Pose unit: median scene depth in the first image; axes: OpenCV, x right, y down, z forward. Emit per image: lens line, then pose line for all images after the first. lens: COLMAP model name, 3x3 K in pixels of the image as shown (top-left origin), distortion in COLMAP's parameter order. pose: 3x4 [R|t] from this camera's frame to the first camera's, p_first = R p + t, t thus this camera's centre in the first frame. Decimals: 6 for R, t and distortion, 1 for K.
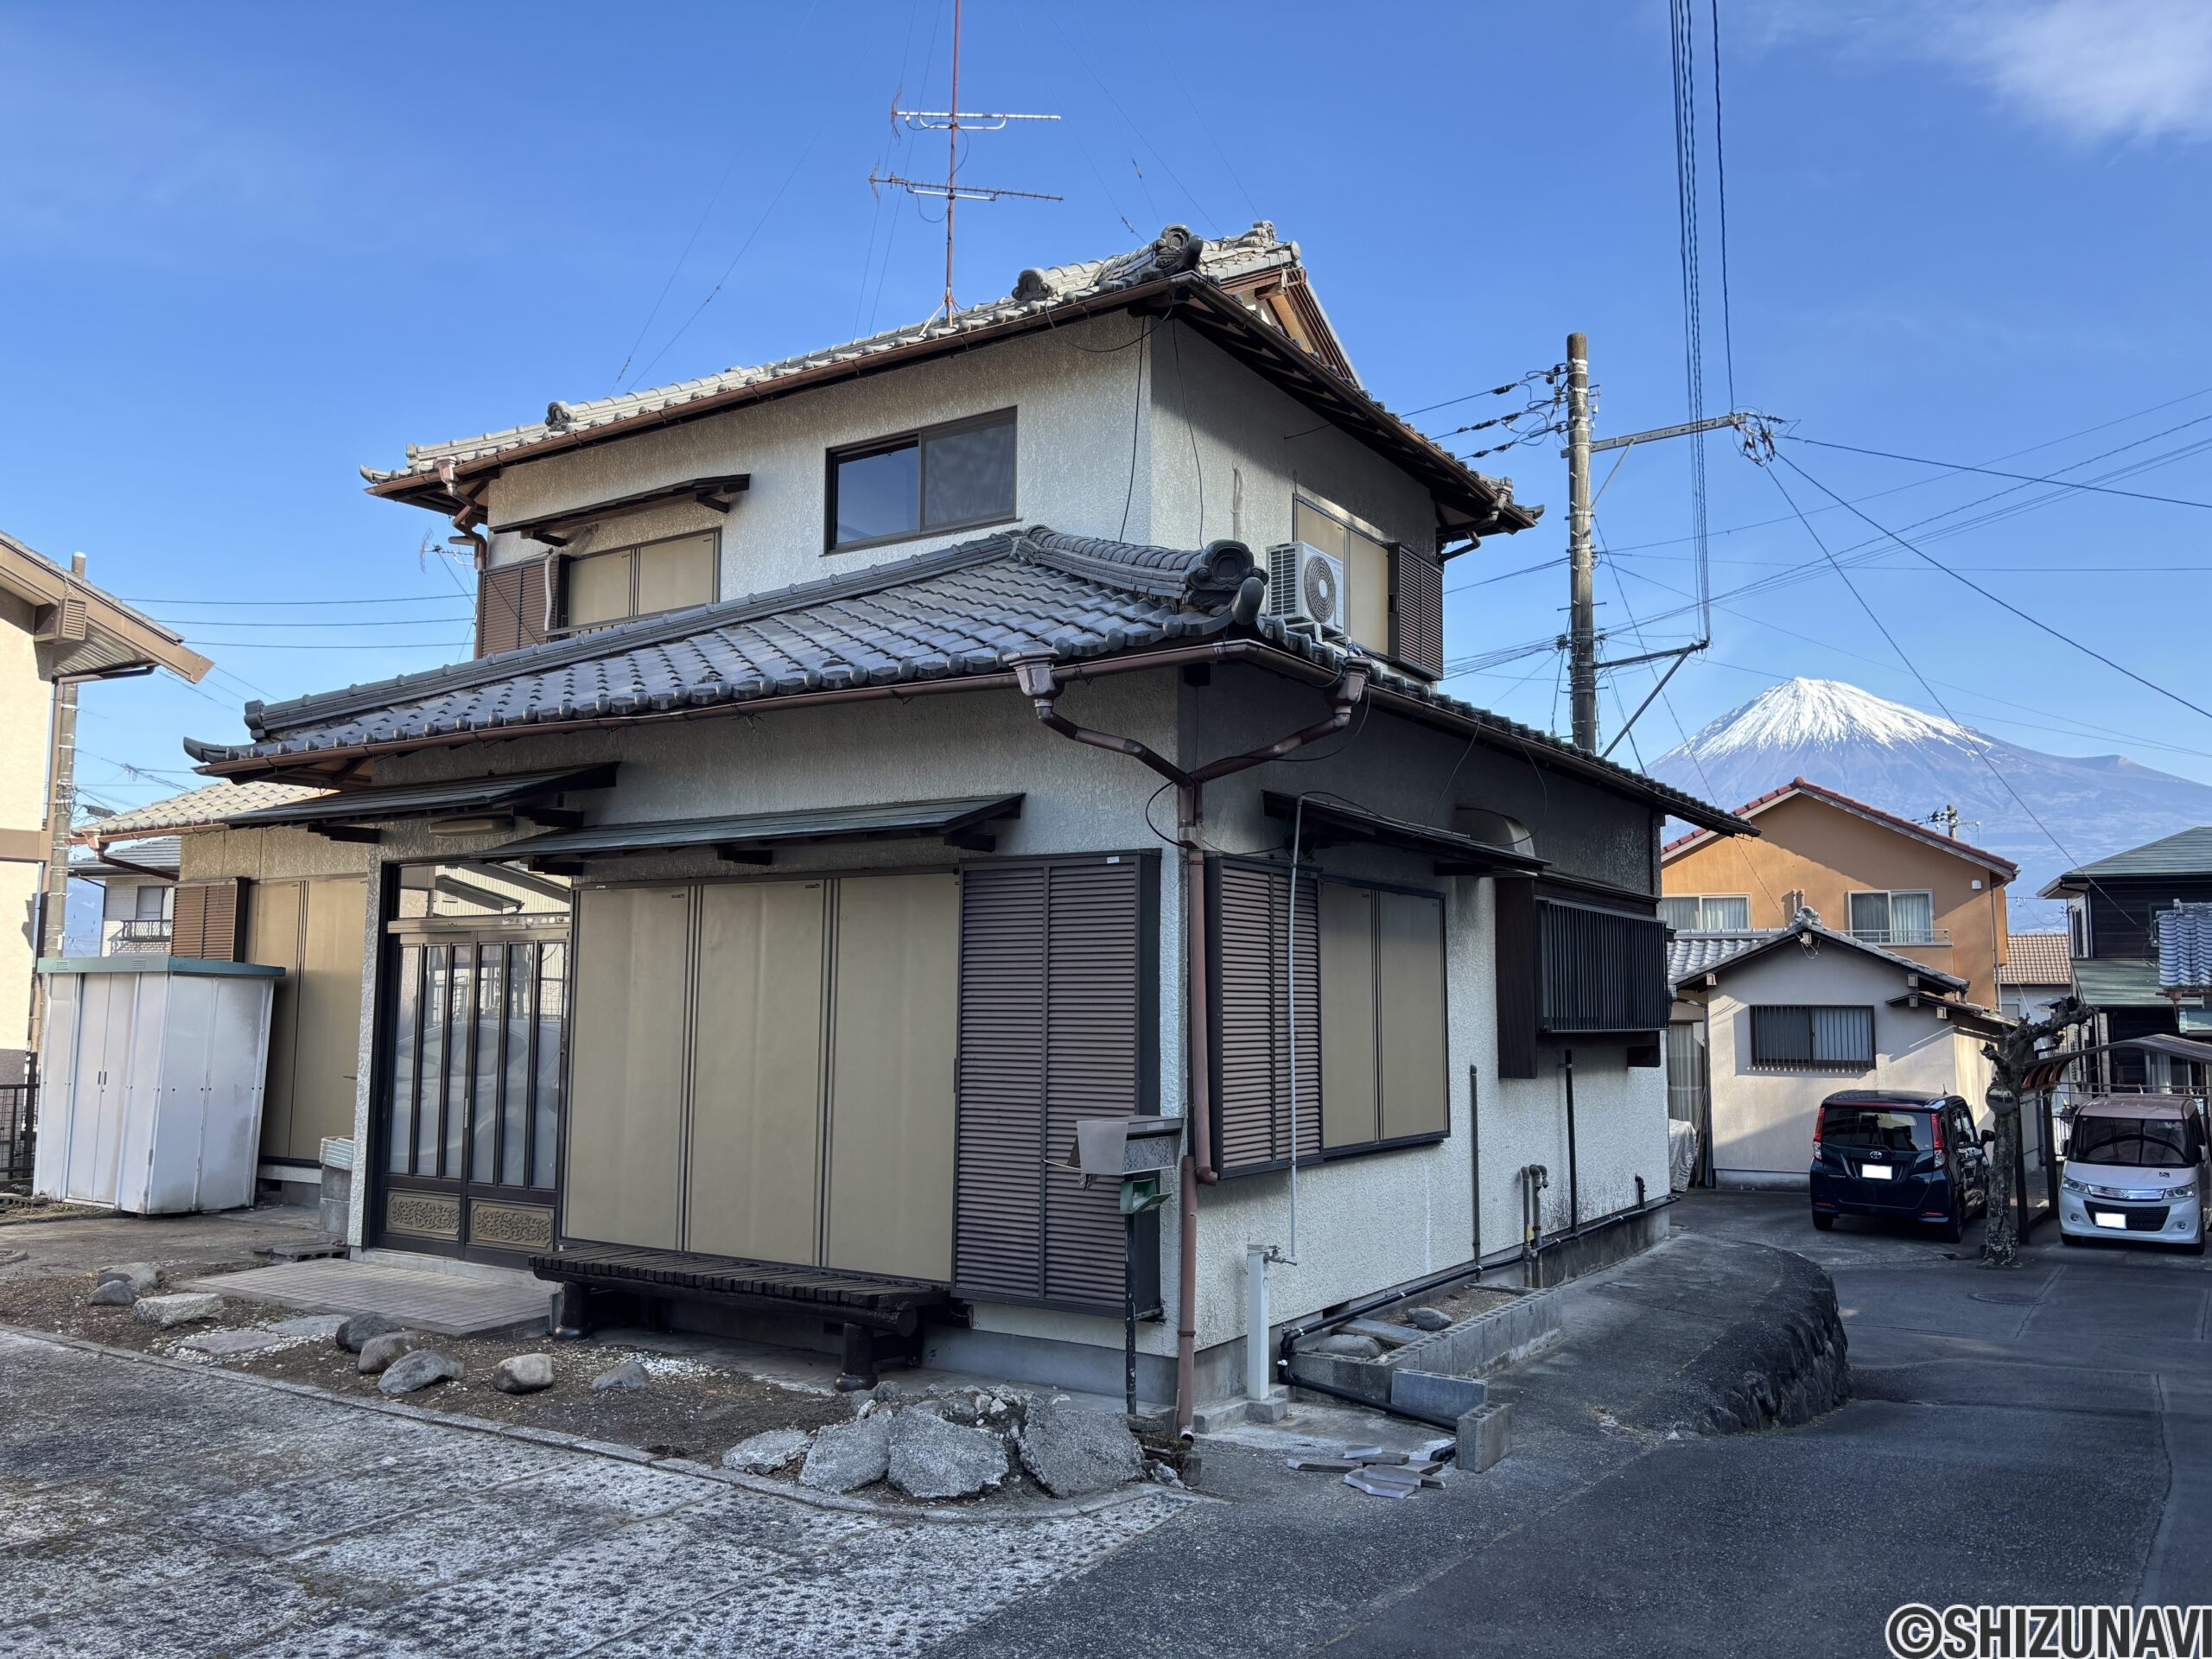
lens RADIAL K [[1684.1, 0, 1106.0], [0, 1684.1, 829.5], [0, 0, 1]] dist [0.035594, -0.007163]
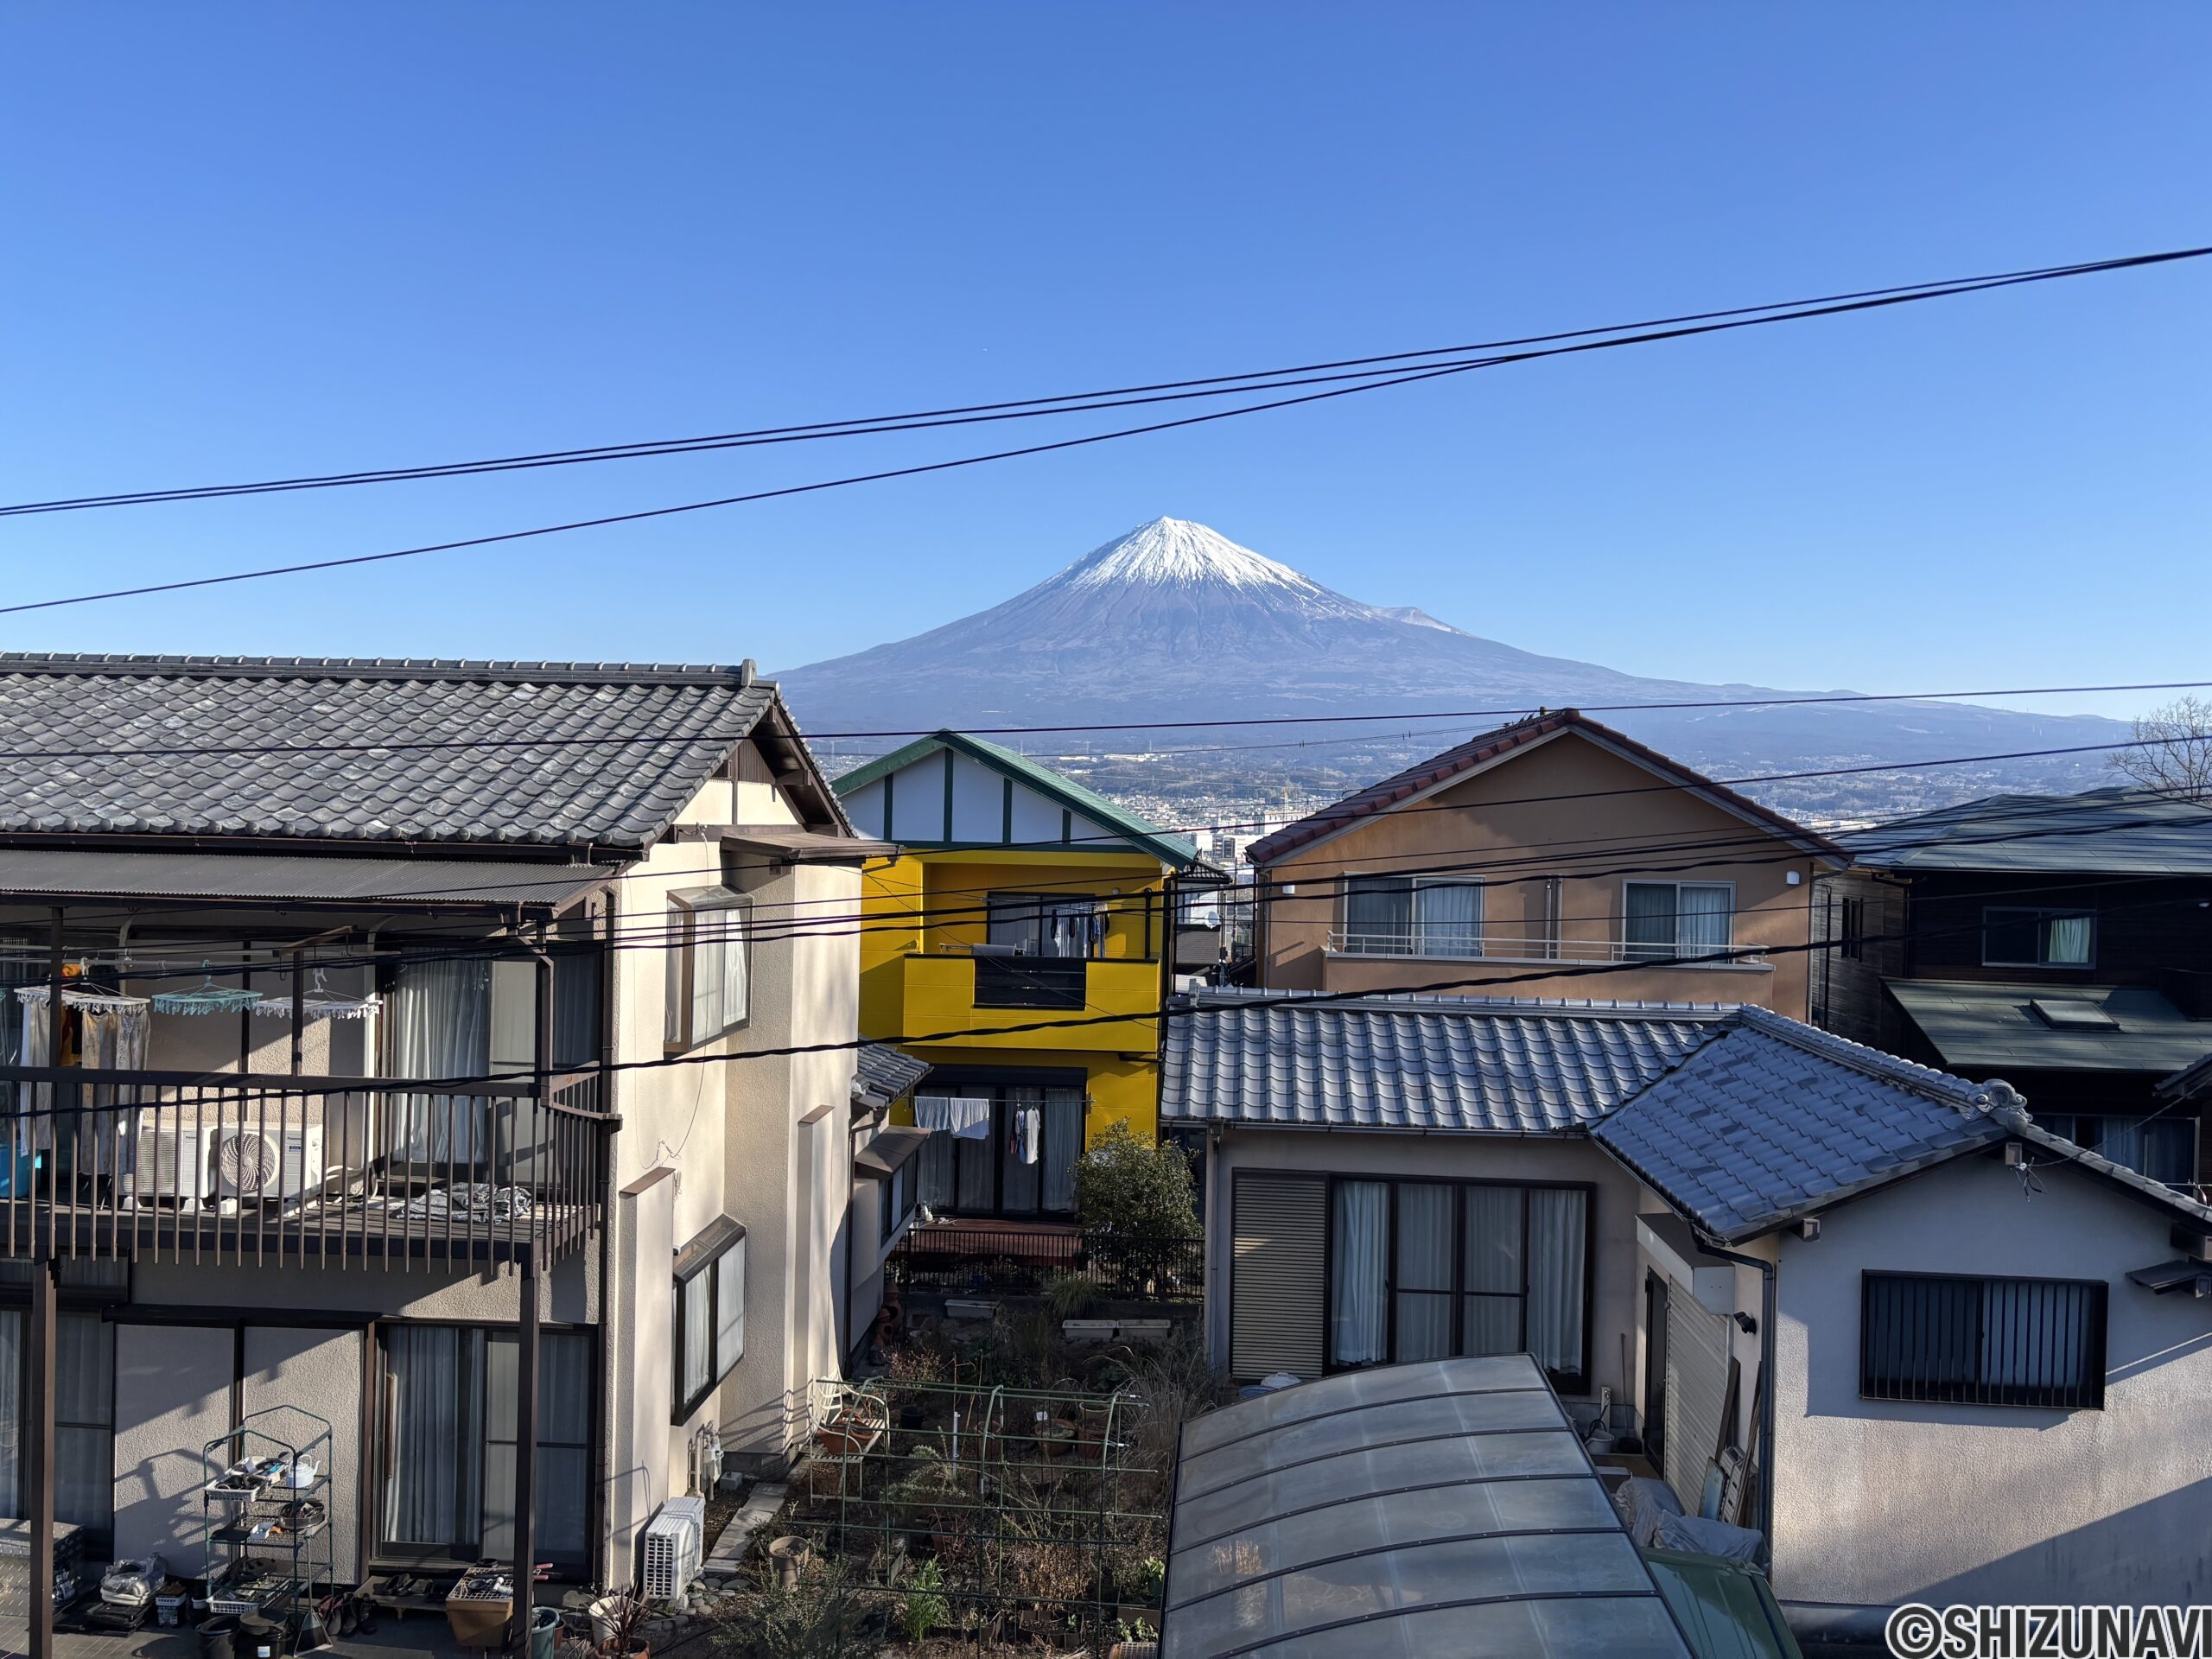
lens RADIAL K [[1677.1, 0, 1106.0], [0, 1677.1, 829.5], [0, 0, 1]] dist [0.077034, -0.050581]
pose [[0.934048, 0.009961, 0.357008, -0.001456], [-0.049753, 0.993493, 0.102450, -0.049055], [-0.353665, -0.113455, 0.928466, 0.497401]]
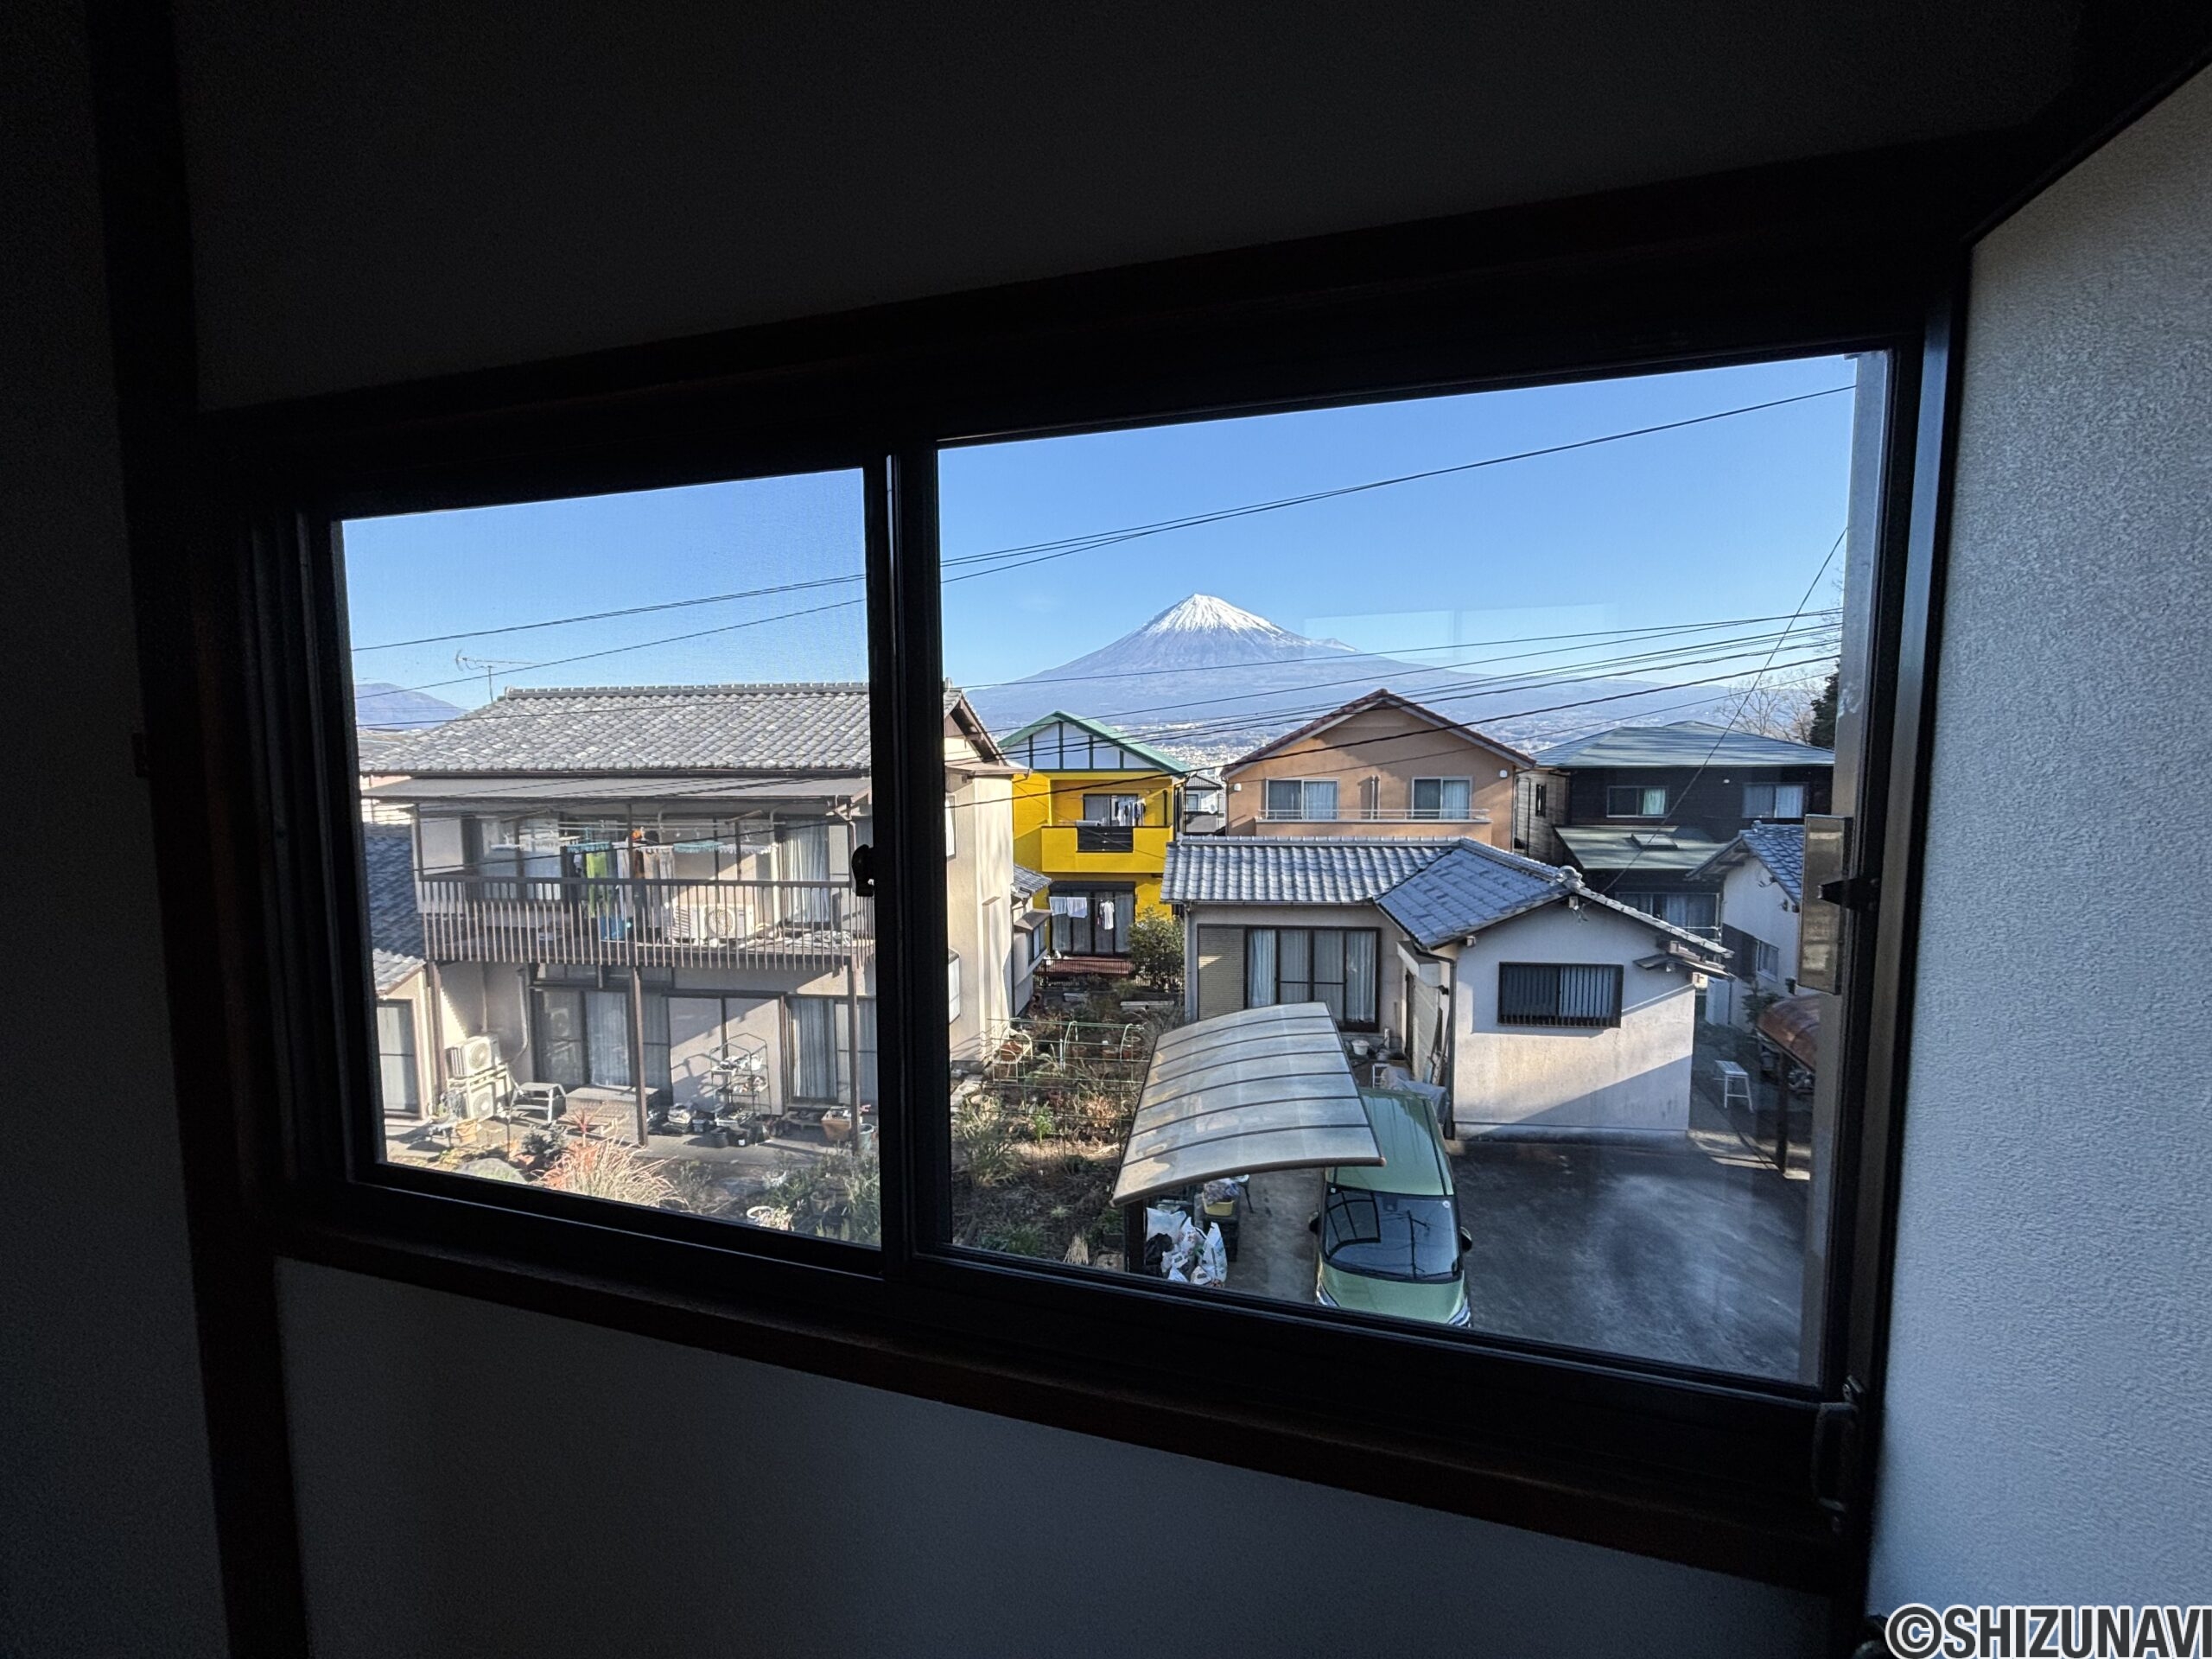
lens RADIAL K [[889.5, 0, 1106.0], [0, 889.5, 829.5], [0, 0, 1]] dist [0.058766, -0.026334]
pose [[0.956482, -0.037601, 0.289359, 0.009863], [-0.014163, 0.984511, 0.174750, -0.047427], [-0.291448, -0.171243, 0.941134, 0.460116]]
